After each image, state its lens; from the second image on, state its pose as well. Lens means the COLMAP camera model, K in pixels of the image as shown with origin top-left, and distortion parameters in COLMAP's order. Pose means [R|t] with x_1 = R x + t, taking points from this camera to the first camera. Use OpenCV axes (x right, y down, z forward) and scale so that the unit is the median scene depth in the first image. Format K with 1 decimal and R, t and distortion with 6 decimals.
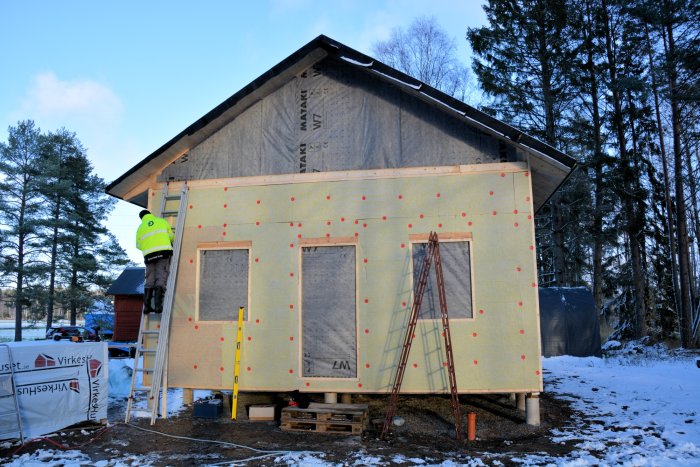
lens RADIAL K [[541.9, 0, 348.6], [0, 541.9, 231.1], [0, 0, 1]] dist [-0.108124, 0.008374]
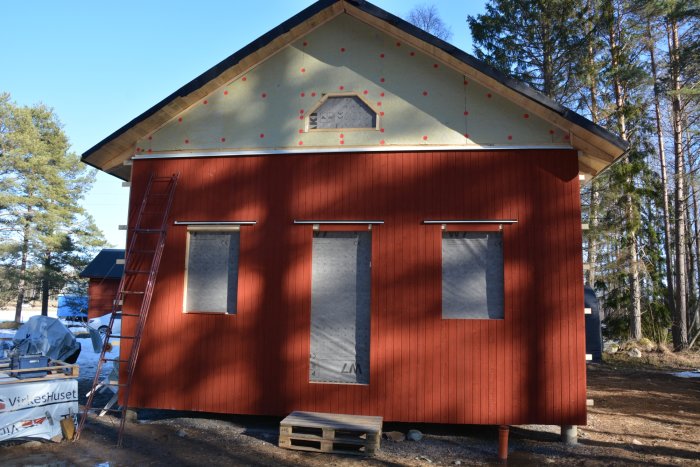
lens RADIAL K [[540.2, 0, 351.6], [0, 540.2, 234.4], [0, 0, 1]] dist [-0.139652, 0.077859]
pose [[0.998321, 0.035683, 0.045623, -0.016868], [-0.036792, 0.999042, 0.023706, 0.003426], [-0.044733, -0.025344, 0.998677, 0.039277]]
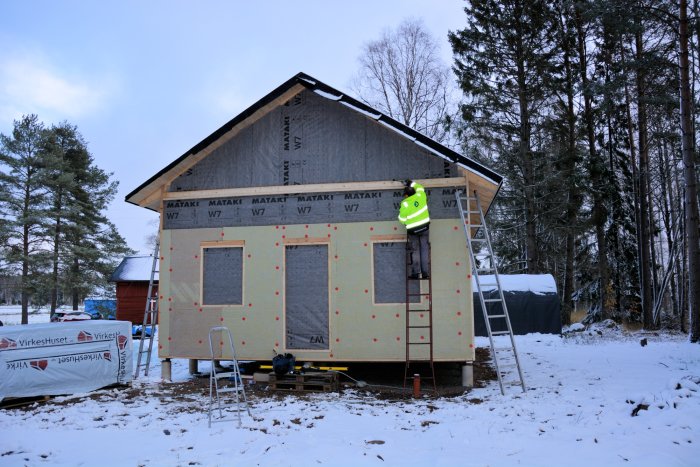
lens RADIAL K [[548.0, 0, 349.0], [0, 548.0, 229.0], [0, 0, 1]] dist [-0.120262, -0.001546]
pose [[0.999970, -0.001517, 0.007647, 0.014507], [0.001332, 0.999709, 0.024092, -0.011145], [-0.007681, -0.024081, 0.999680, -0.073960]]
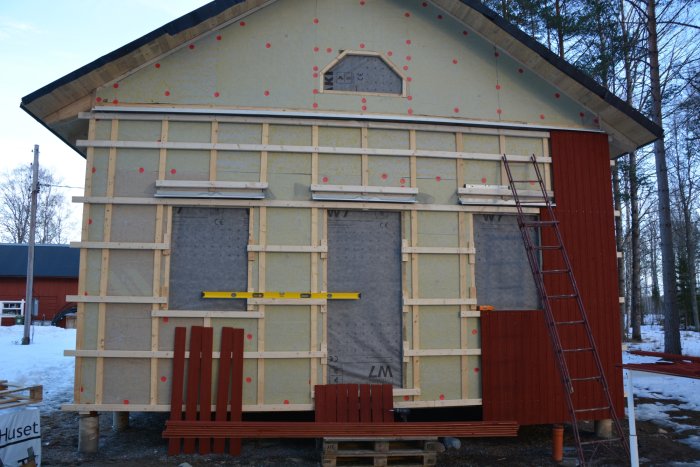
lens RADIAL K [[540.2, 0, 351.6], [0, 540.2, 234.4], [0, 0, 1]] dist [-0.139652, 0.077859]
pose [[0.950216, 0.052888, 0.307070, -0.079813], [-0.058811, 0.998218, 0.010062, 0.015358], [-0.305990, -0.027621, 0.951634, 0.087374]]
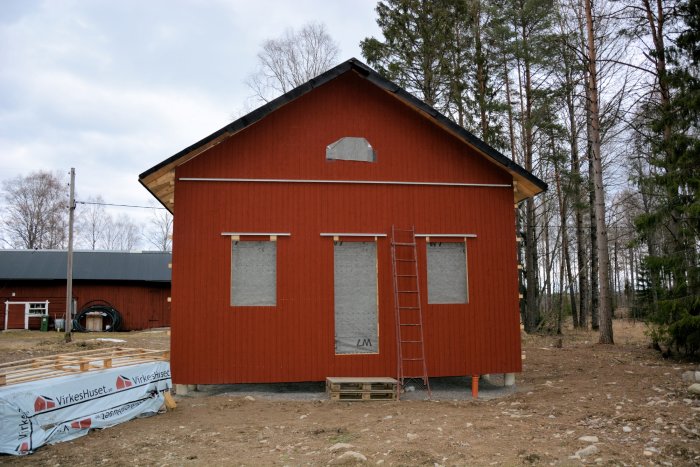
lens RADIAL K [[548.0, 0, 349.0], [0, 548.0, 229.0], [0, 0, 1]] dist [-0.120262, -0.001546]
pose [[0.946738, 0.043995, 0.318986, -0.121076], [-0.048527, 0.998802, 0.006268, -0.001705], [-0.318328, -0.021414, 0.947739, -0.032727]]
